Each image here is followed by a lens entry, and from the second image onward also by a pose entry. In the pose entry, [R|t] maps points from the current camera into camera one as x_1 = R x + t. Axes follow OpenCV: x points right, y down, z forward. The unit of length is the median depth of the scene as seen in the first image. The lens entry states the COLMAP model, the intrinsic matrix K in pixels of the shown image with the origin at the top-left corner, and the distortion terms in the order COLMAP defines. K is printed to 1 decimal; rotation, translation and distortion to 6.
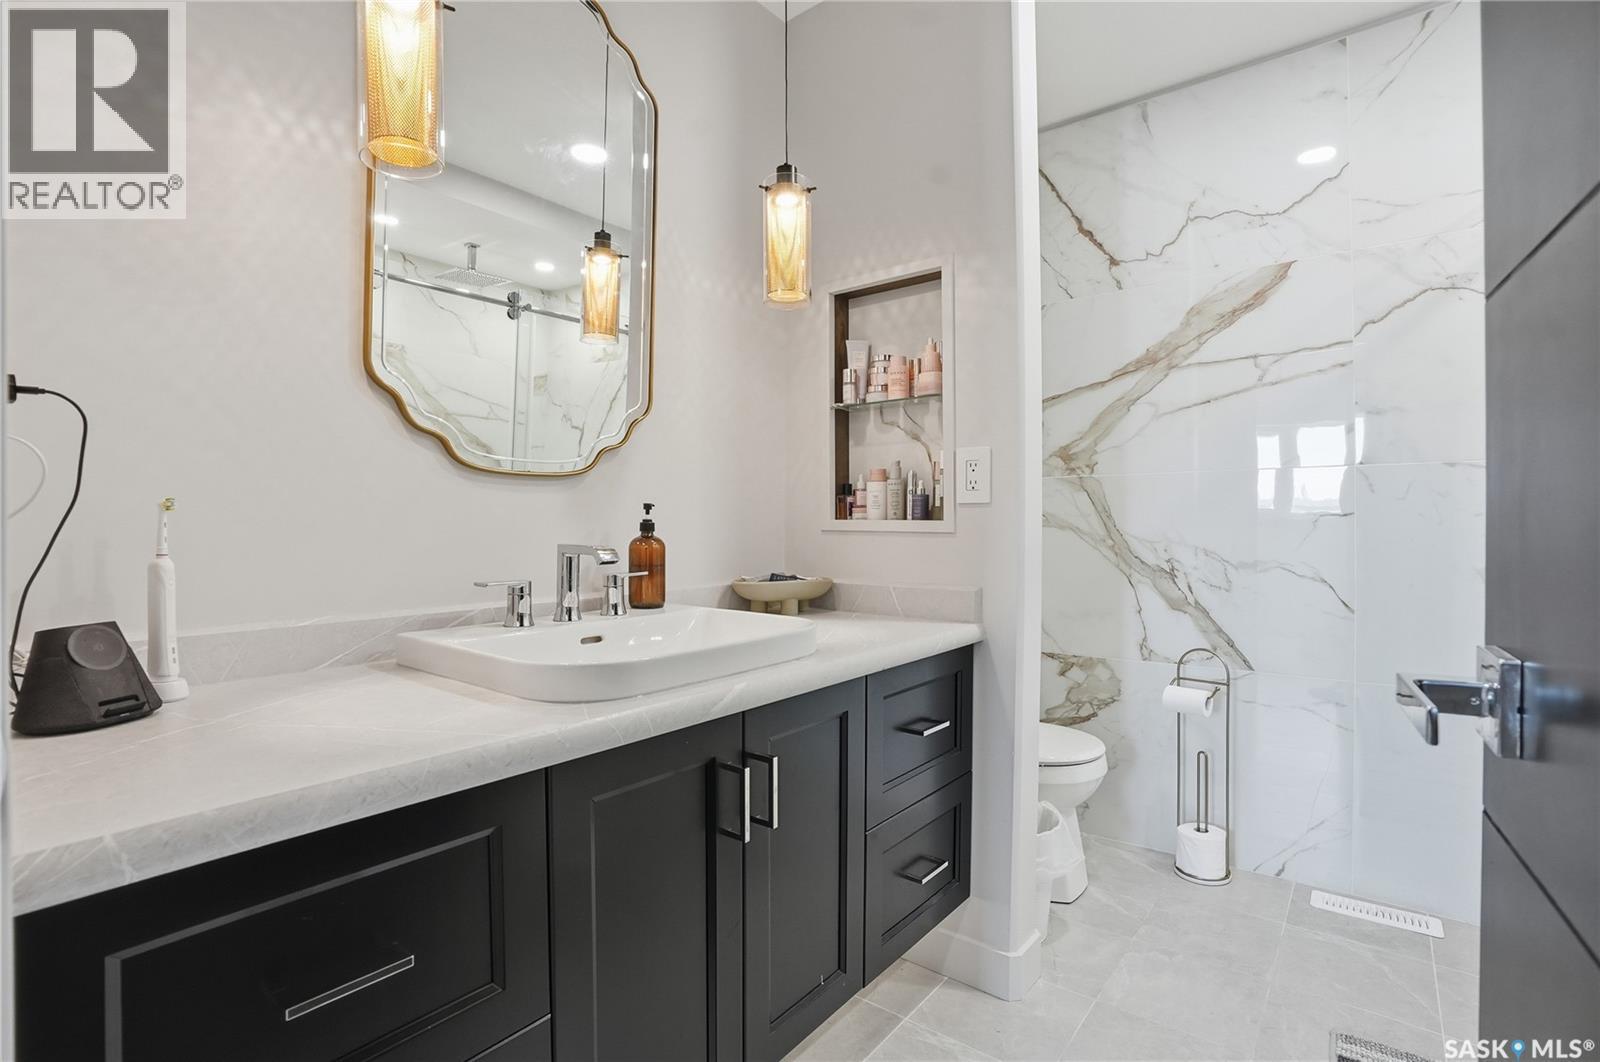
lens RADIAL K [[765.4, 0, 793.6], [0, 765.4, 523.1], [0, 0, 1]] dist [-0.041560, 0.021651]
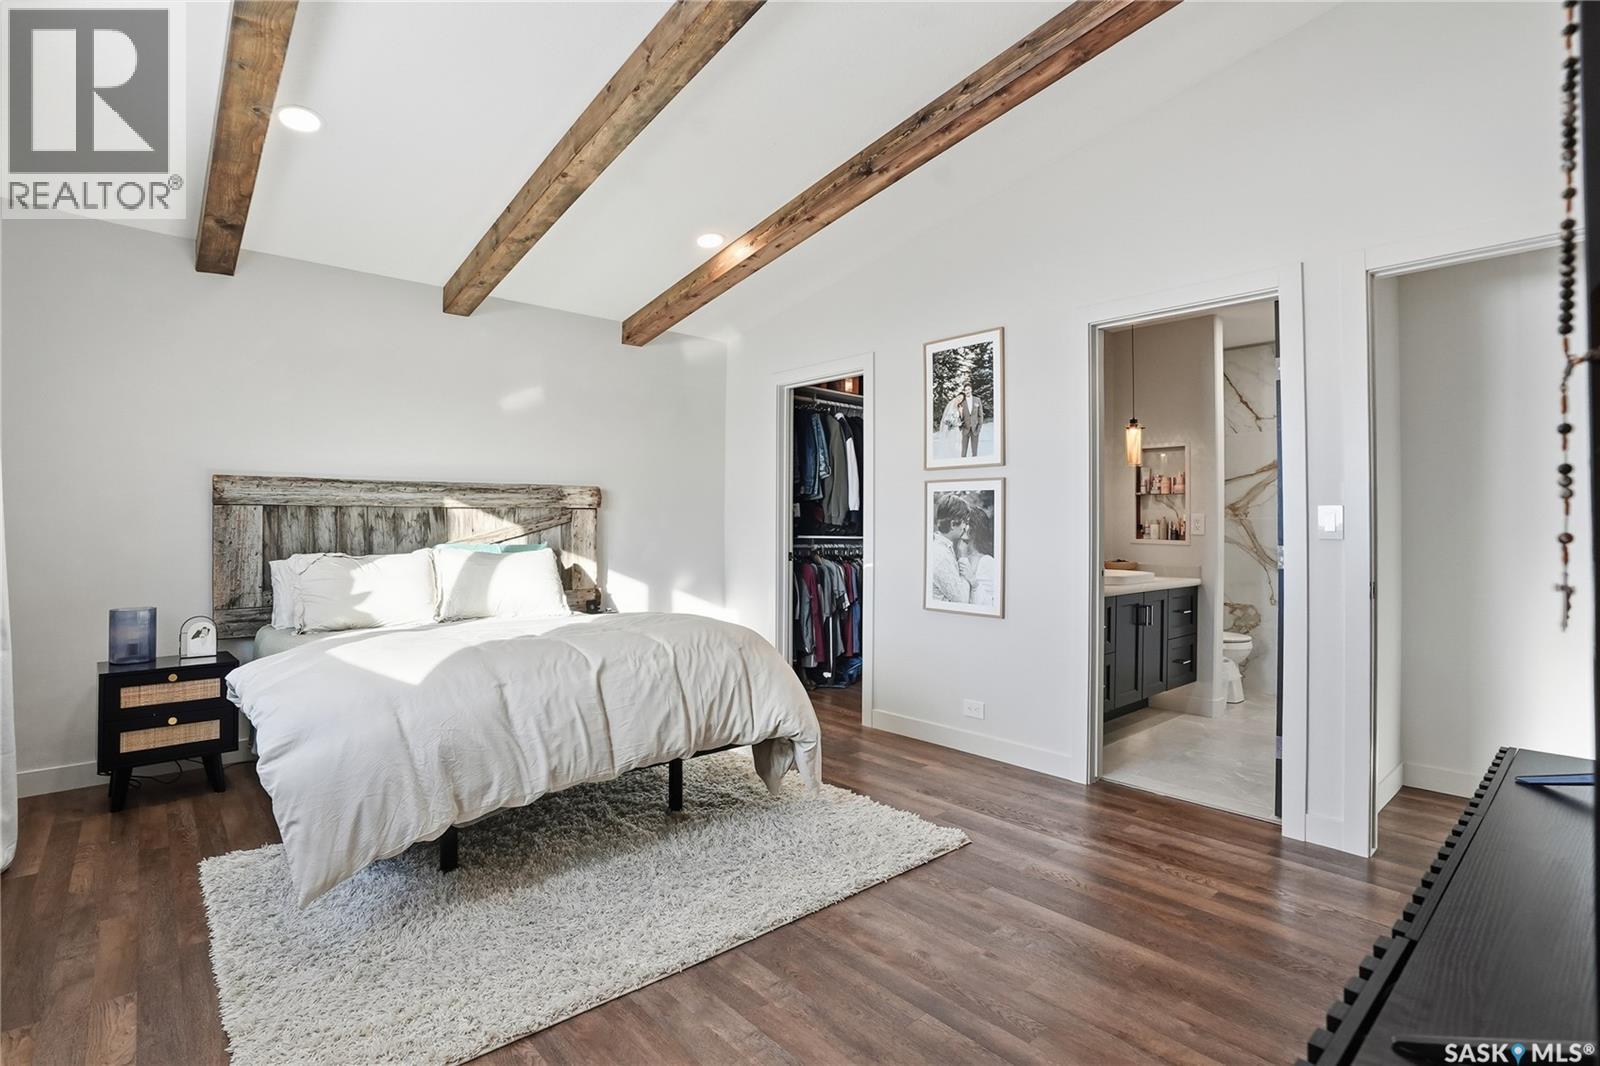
lens RADIAL K [[765.4, 0, 793.6], [0, 765.4, 525.1], [0, 0, 1]] dist [-0.041560, 0.021651]
pose [[0.985144, 0.004737, -0.171667, -0.642067], [-0.006105, 0.999954, -0.007442, -0.025581], [0.171624, 0.008379, 0.985127, -1.697502]]
